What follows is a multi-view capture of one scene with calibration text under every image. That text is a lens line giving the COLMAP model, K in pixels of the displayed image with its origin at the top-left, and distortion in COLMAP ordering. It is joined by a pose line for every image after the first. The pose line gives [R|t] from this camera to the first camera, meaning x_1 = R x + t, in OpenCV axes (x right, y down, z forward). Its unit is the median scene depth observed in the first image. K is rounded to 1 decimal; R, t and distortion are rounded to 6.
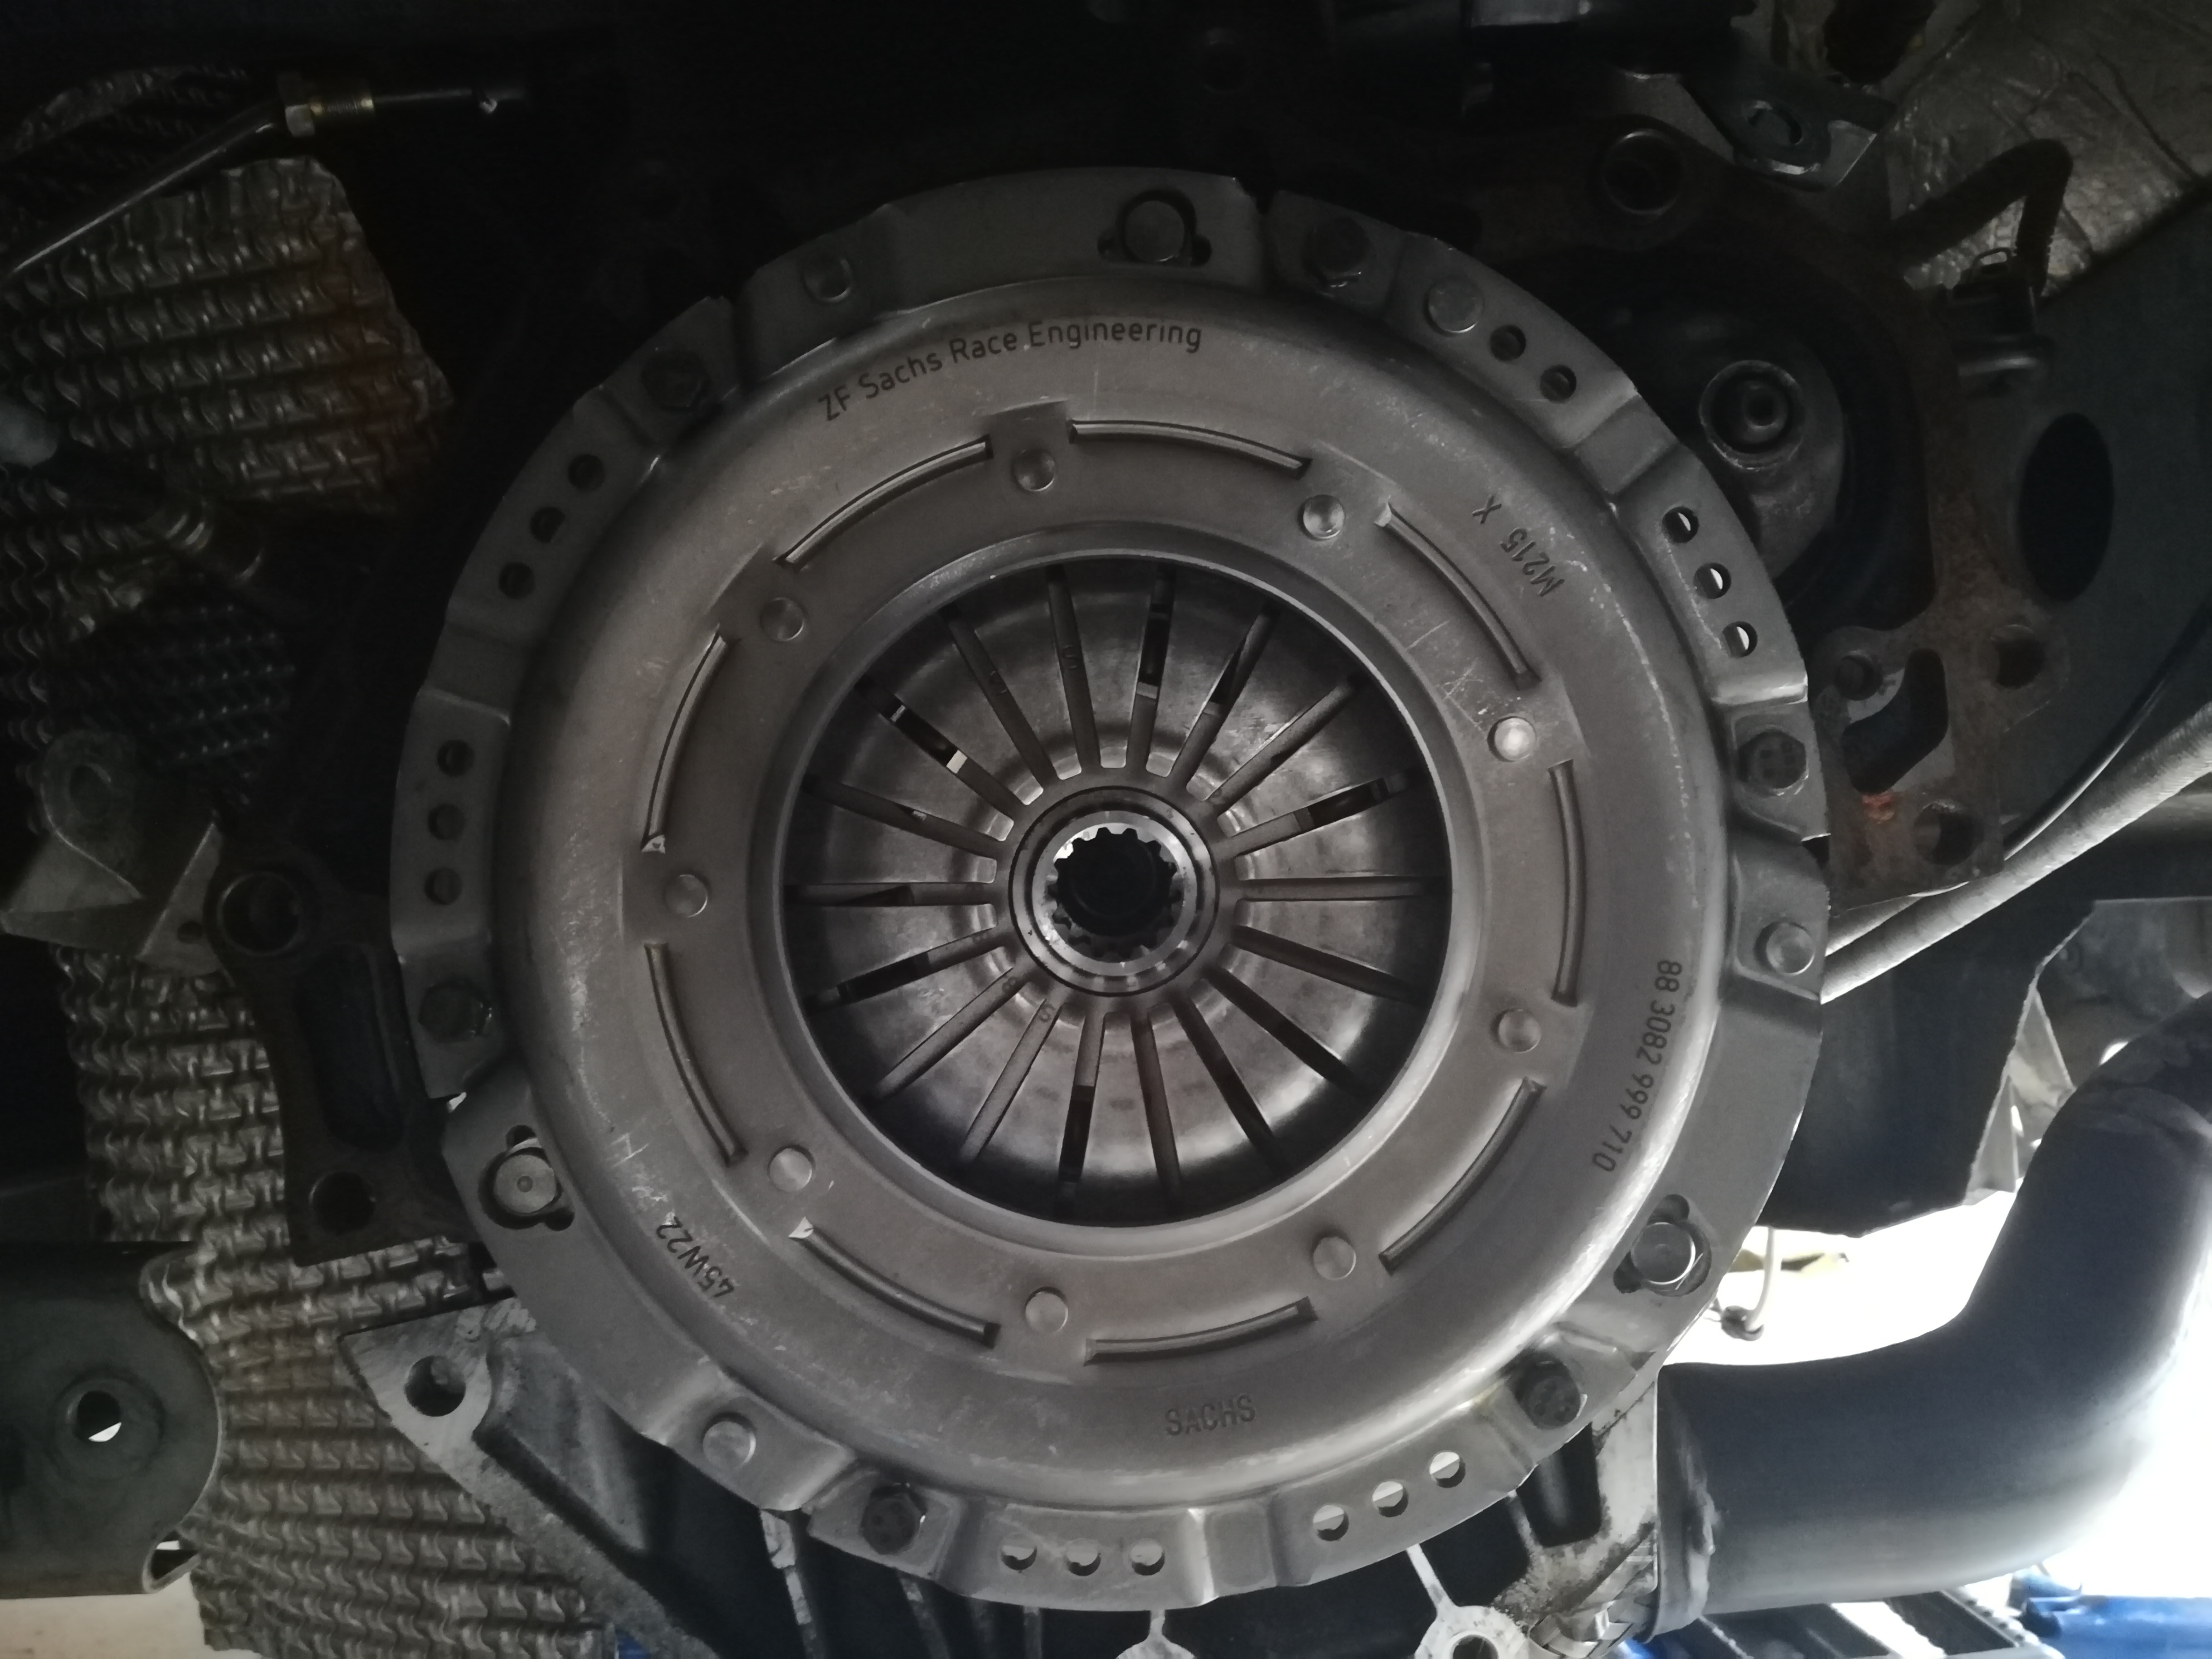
lens RADIAL K [[1689.1, 0, 1106.0], [0, 1689.1, 829.5], [0, 0, 1]] dist [-0.000301, -0.038530]
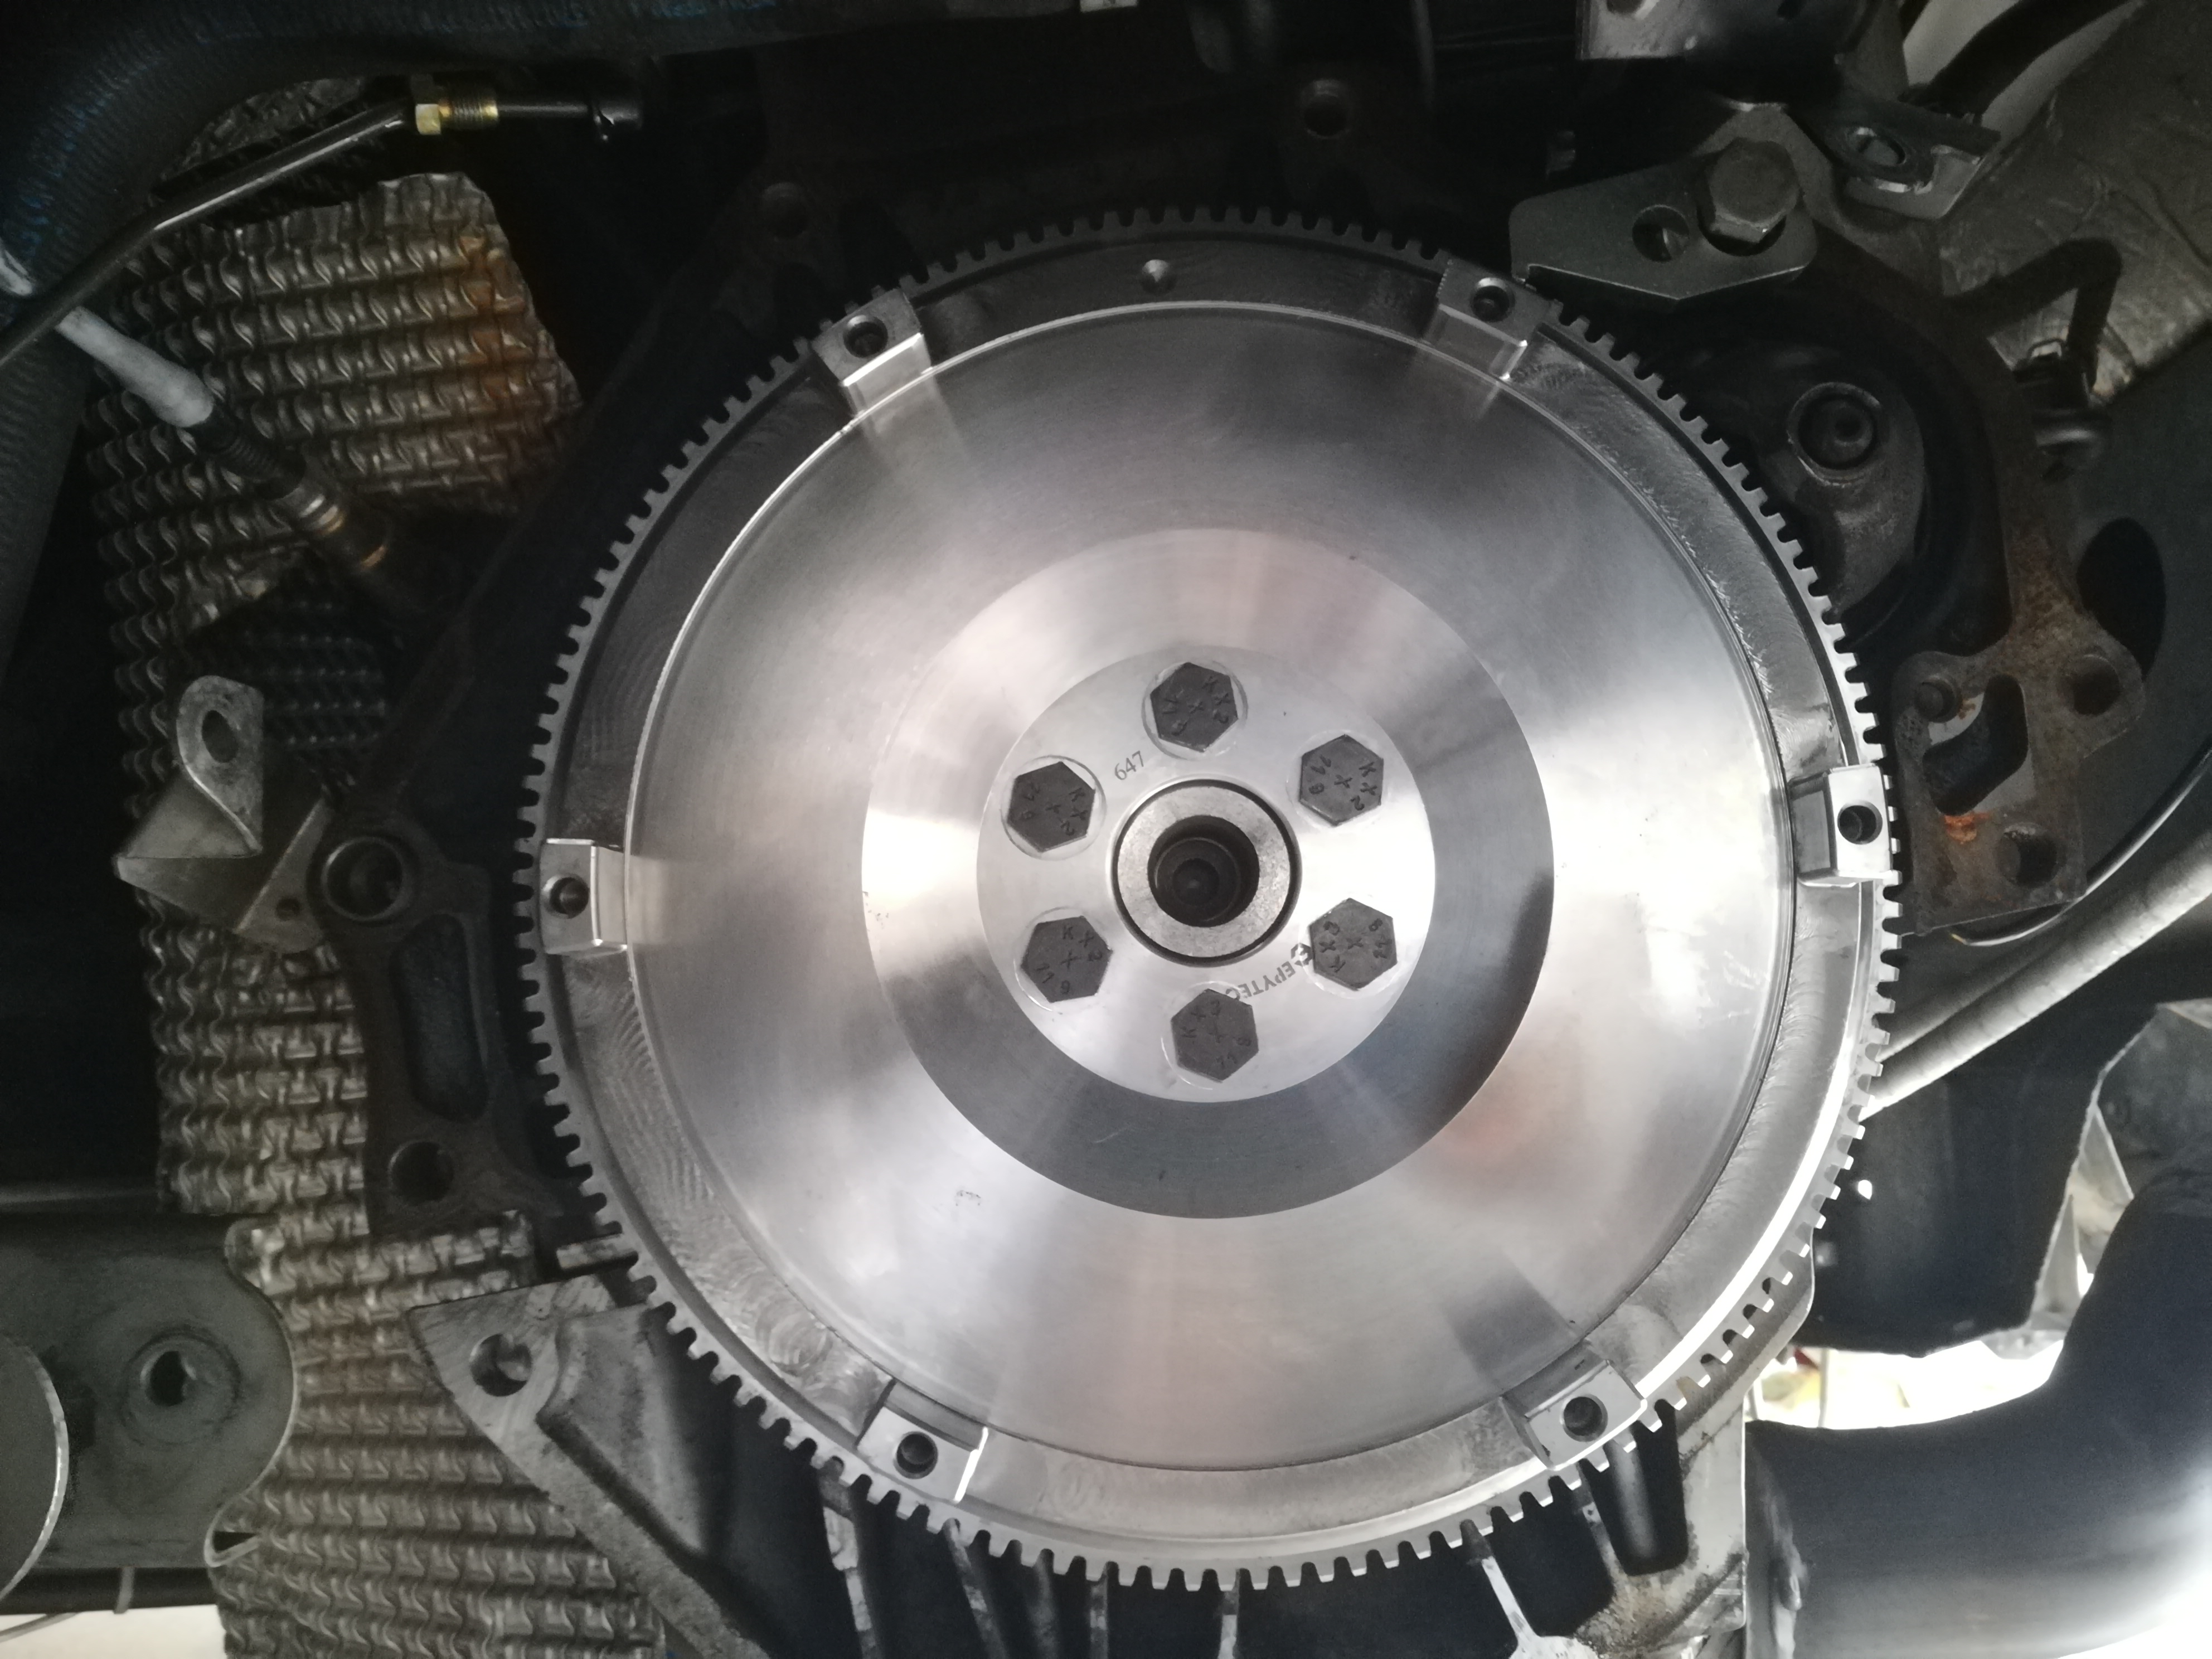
lens RADIAL K [[1678.3, 0, 1098.5], [0, 1678.3, 876.8], [0, 0, 1]] dist [0.008151, -0.057828]
pose [[0.999437, 0.029913, -0.015179, -0.041719], [-0.031295, 0.994404, -0.100900, 0.131766], [0.012076, 0.101318, 0.994781, -0.001818]]
